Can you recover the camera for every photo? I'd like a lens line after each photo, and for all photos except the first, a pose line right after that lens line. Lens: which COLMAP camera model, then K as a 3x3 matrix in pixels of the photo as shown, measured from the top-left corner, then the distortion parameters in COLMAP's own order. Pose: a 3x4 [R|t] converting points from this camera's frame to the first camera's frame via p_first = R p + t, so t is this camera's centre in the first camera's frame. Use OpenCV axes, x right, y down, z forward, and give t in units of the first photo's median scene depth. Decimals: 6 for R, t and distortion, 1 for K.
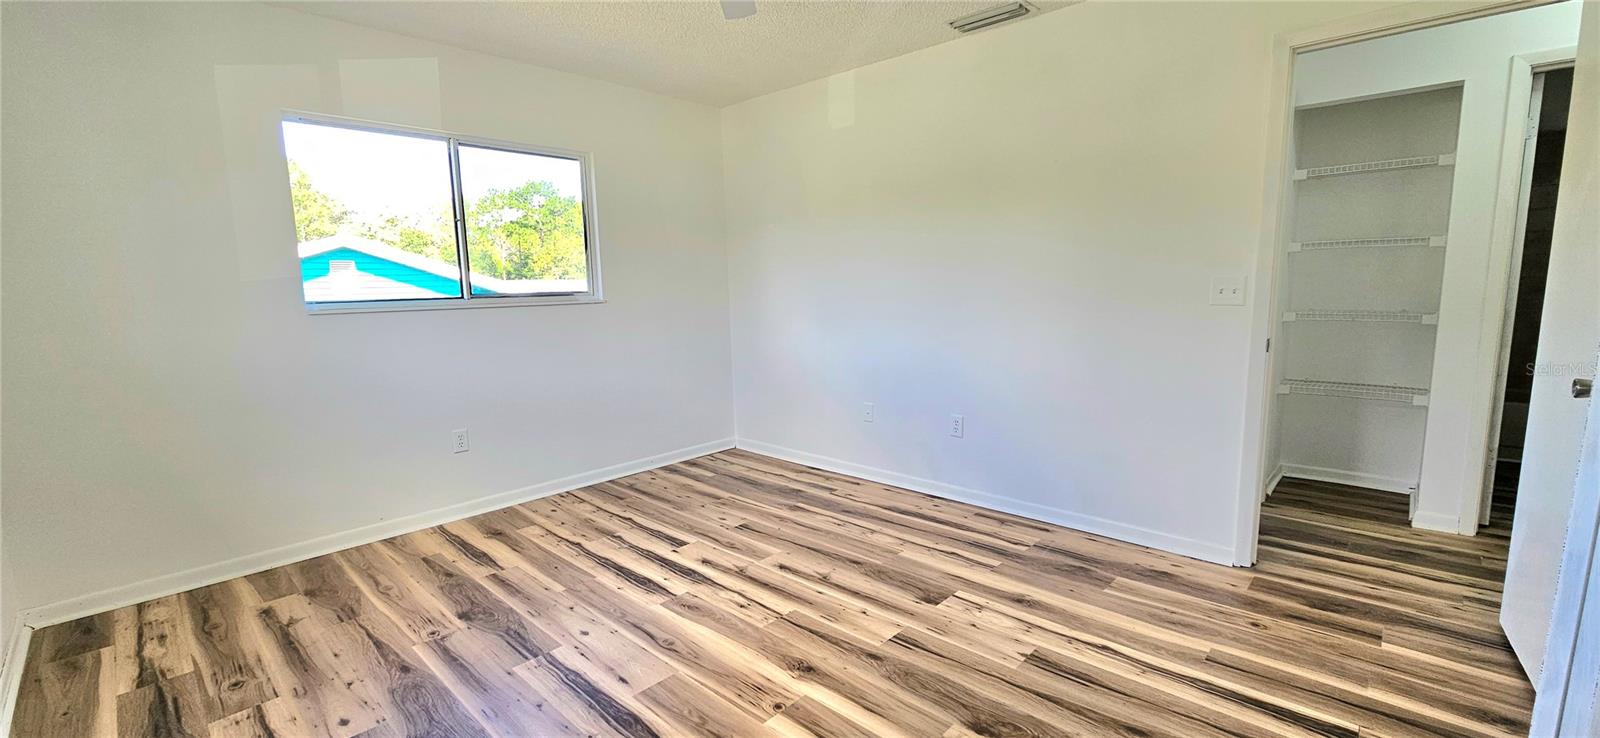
lens RADIAL K [[657.3, 0, 800.0], [0, 657.3, 369.0], [0, 0, 1]] dist [-0.000412, 0.000489]
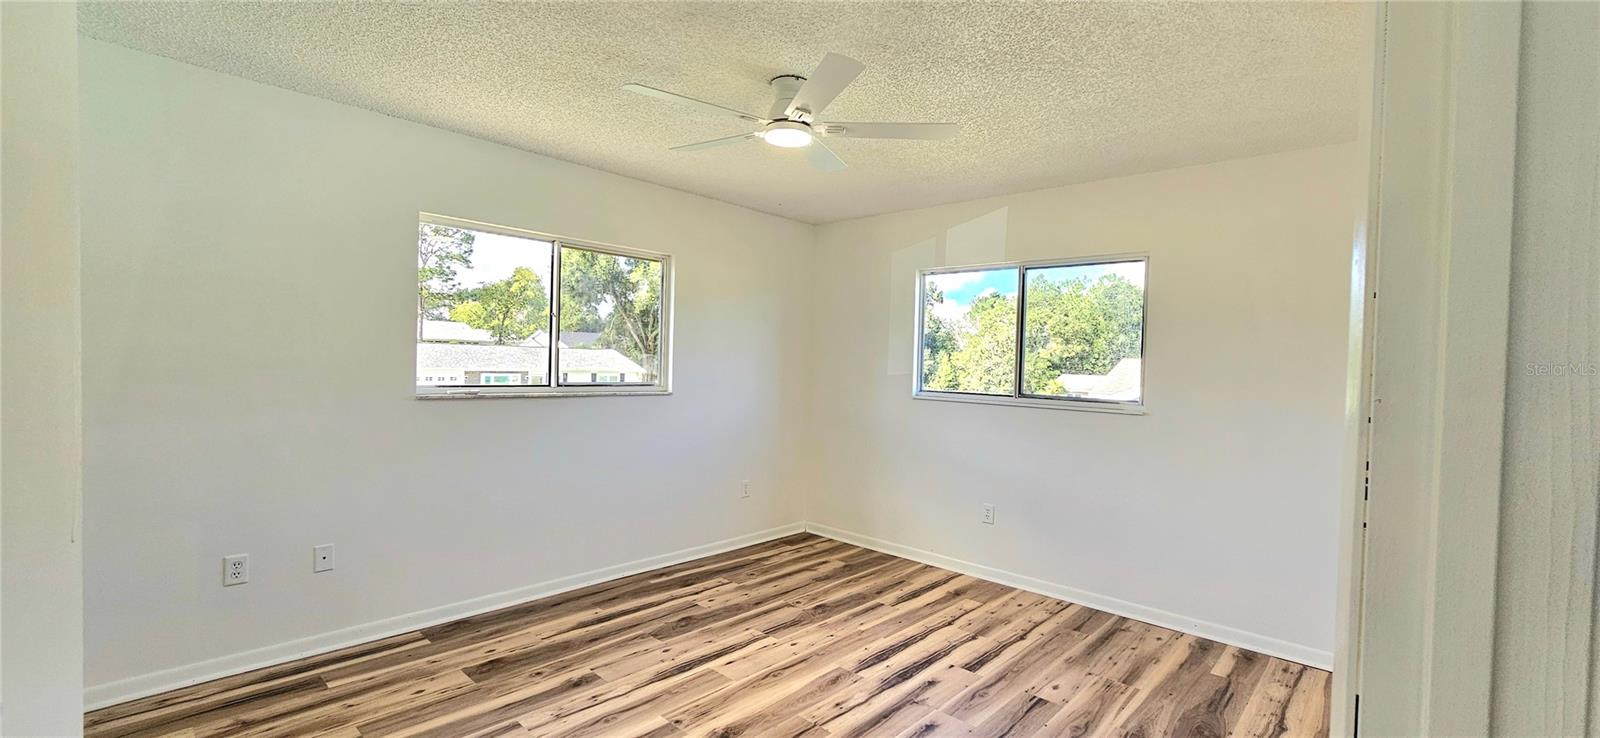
lens RADIAL K [[657.3, 0, 800.0], [0, 657.3, 369.0], [0, 0, 1]] dist [-0.000412, 0.000489]
pose [[0.016824, 0.035330, -0.999234, 0.782962], [-0.164496, 0.985856, 0.032087, -0.155886], [0.986234, 0.163830, 0.022398, 0.699345]]
